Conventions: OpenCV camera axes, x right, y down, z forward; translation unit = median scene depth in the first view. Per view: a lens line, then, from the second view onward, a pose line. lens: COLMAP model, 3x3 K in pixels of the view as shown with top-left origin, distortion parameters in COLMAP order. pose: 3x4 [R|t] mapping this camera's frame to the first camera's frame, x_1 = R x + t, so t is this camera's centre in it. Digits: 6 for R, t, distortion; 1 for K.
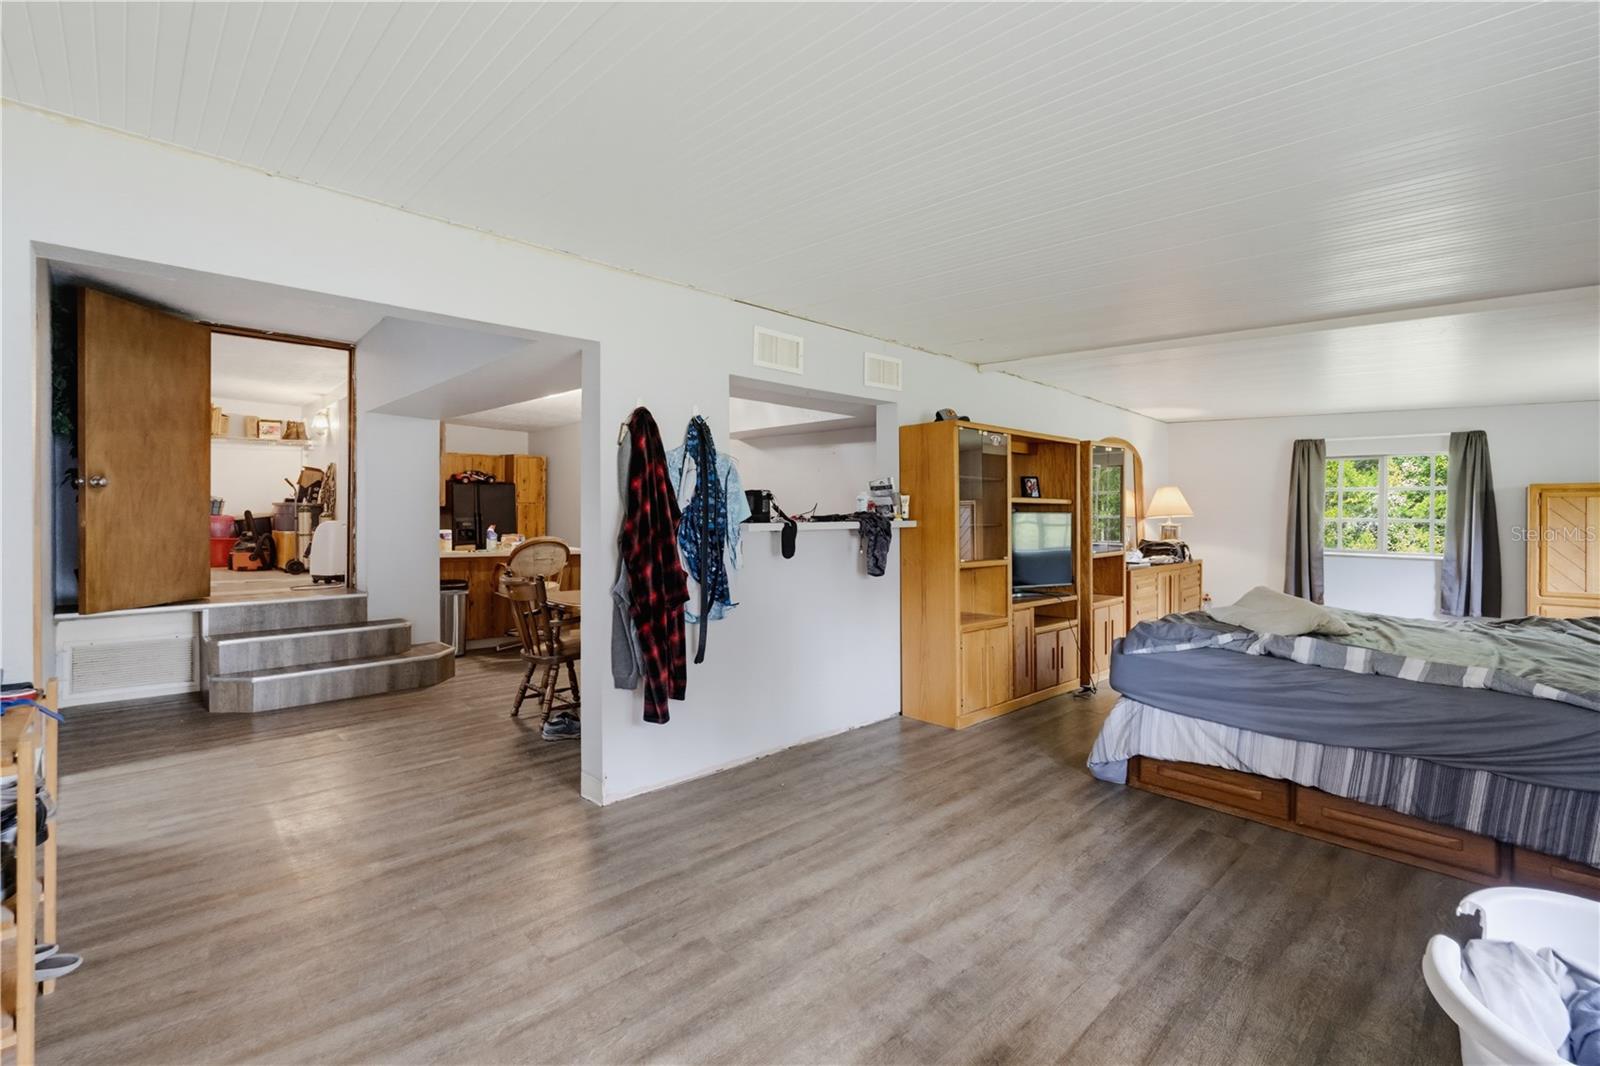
lens RADIAL K [[713.2, 0, 796.3], [0, 713.2, 517.0], [0, 0, 1]] dist [-0.000844, -0.000094]
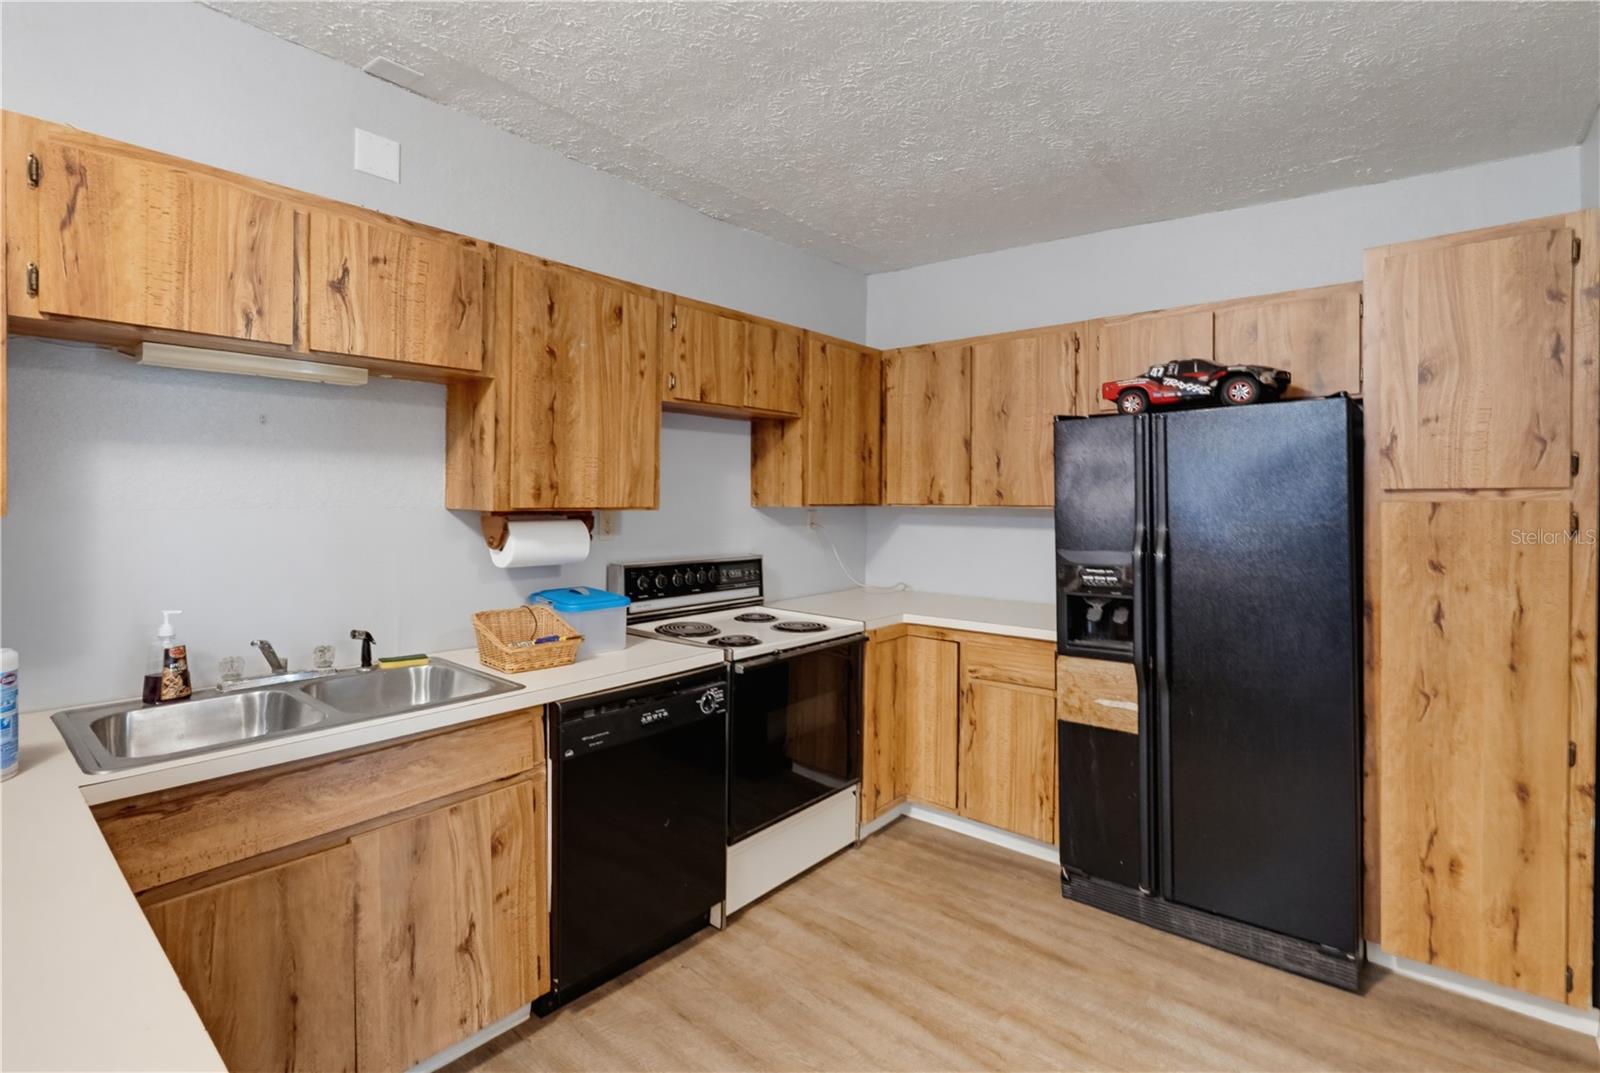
lens RADIAL K [[749.8, 0, 793.2], [0, 749.8, 505.0], [0, 0, 1]] dist [-0.001617, 0.000676]
pose [[0.105306, 0.012670, -0.994359, -0.307684], [-0.012693, 0.999854, 0.011396, -0.024266], [0.994359, 0.011422, 0.105452, 1.249838]]
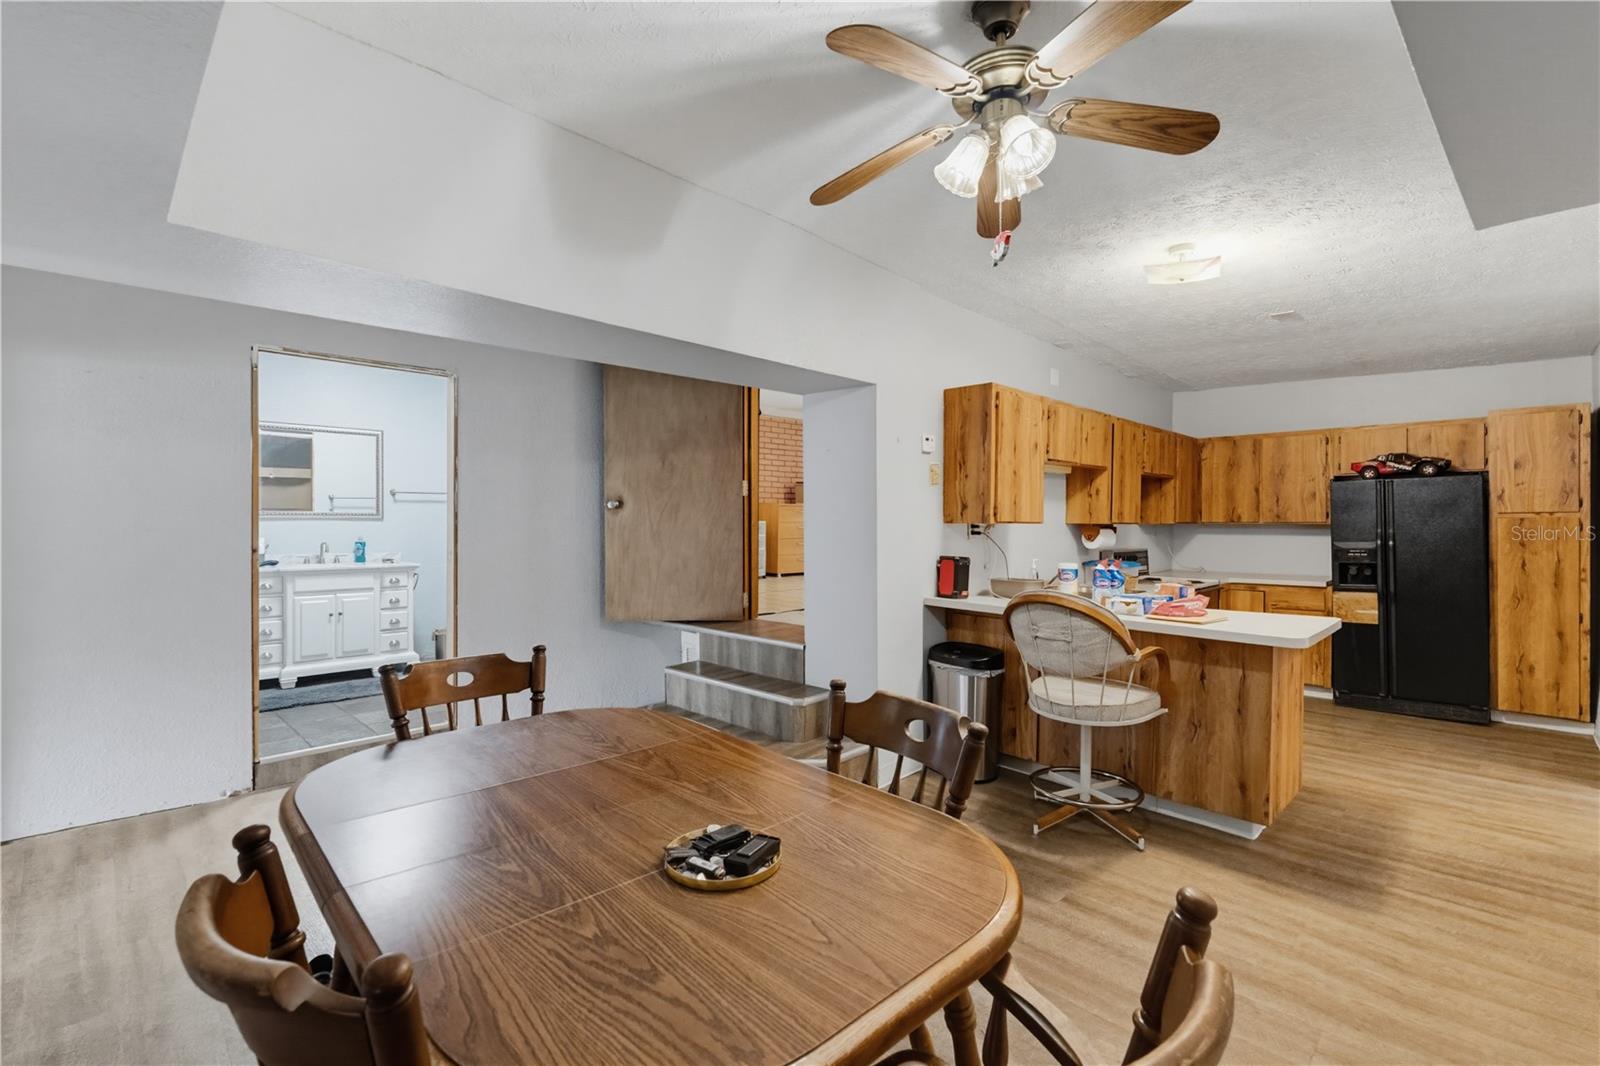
lens RADIAL K [[721.7, 0, 800.1], [0, 721.7, 530.4], [0, 0, 1]] dist [-0.001860, 0.000169]
pose [[0.031858, 0.010885, -0.999433, 0.107228], [-0.008010, 0.999911, 0.010634, -0.014820], [0.999460, 0.007667, 0.031942, 0.804450]]
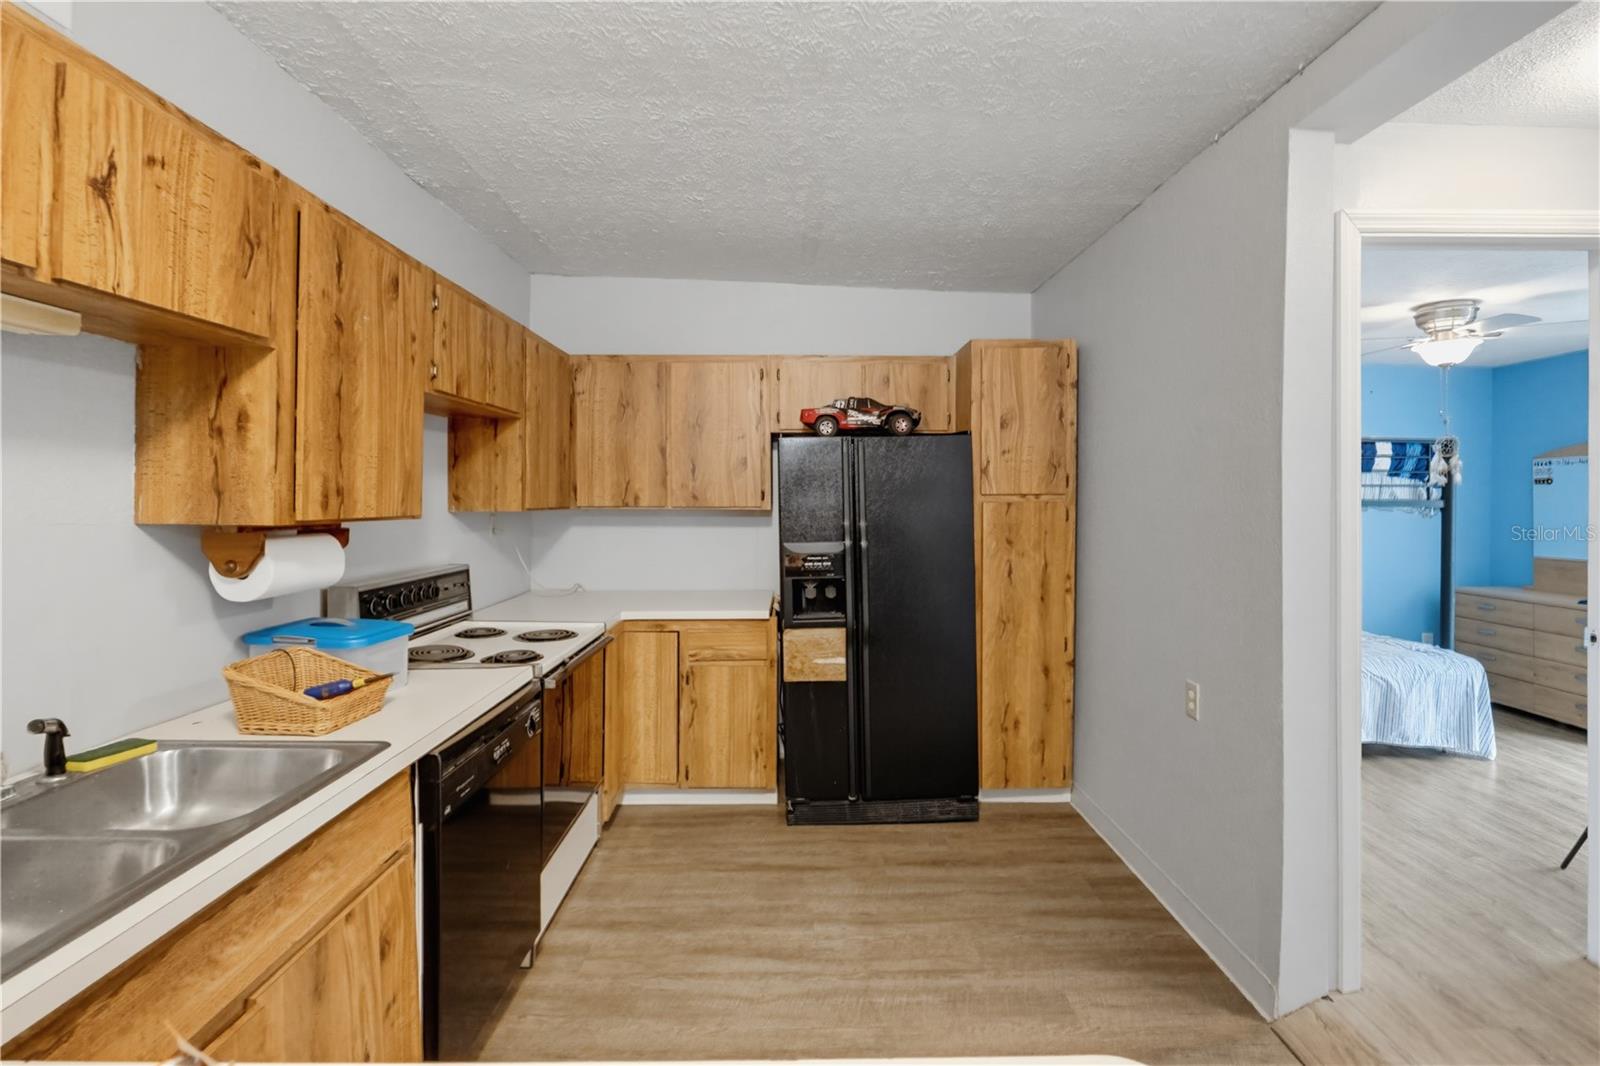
lens RADIAL K [[718.0, 0, 802.9], [0, 718.0, 499.0], [0, 0, 1]] dist [-0.001400, 0.000410]
pose [[0.732732, 0.004673, -0.680501, -0.360337], [-0.007520, 0.999971, -0.001231, -0.026011], [0.680476, 0.006019, 0.732746, 1.099420]]
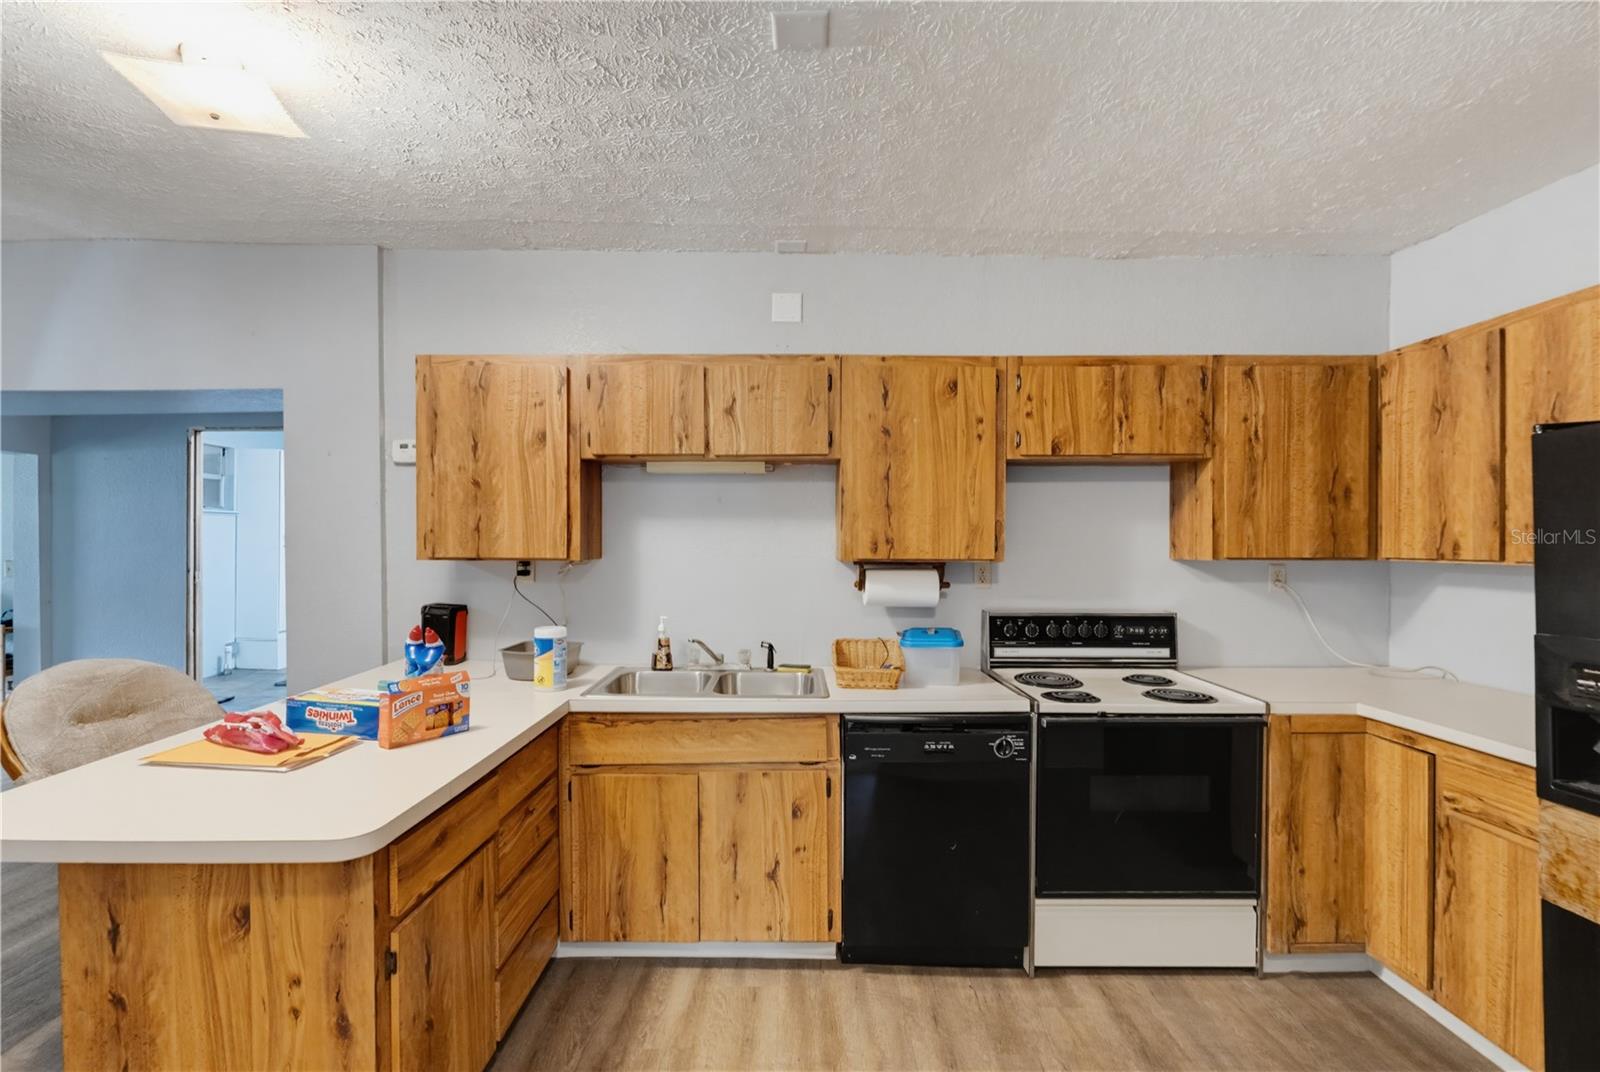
lens RADIAL K [[719.6, 0, 789.5], [0, 719.6, 546.8], [0, 0, 1]] dist [-0.001576, 0.000079]
pose [[-0.691964, 0.004324, -0.721919, -0.334120], [-0.005290, 0.999925, 0.011059, -0.028605], [0.721913, 0.011472, -0.691889, 1.414521]]
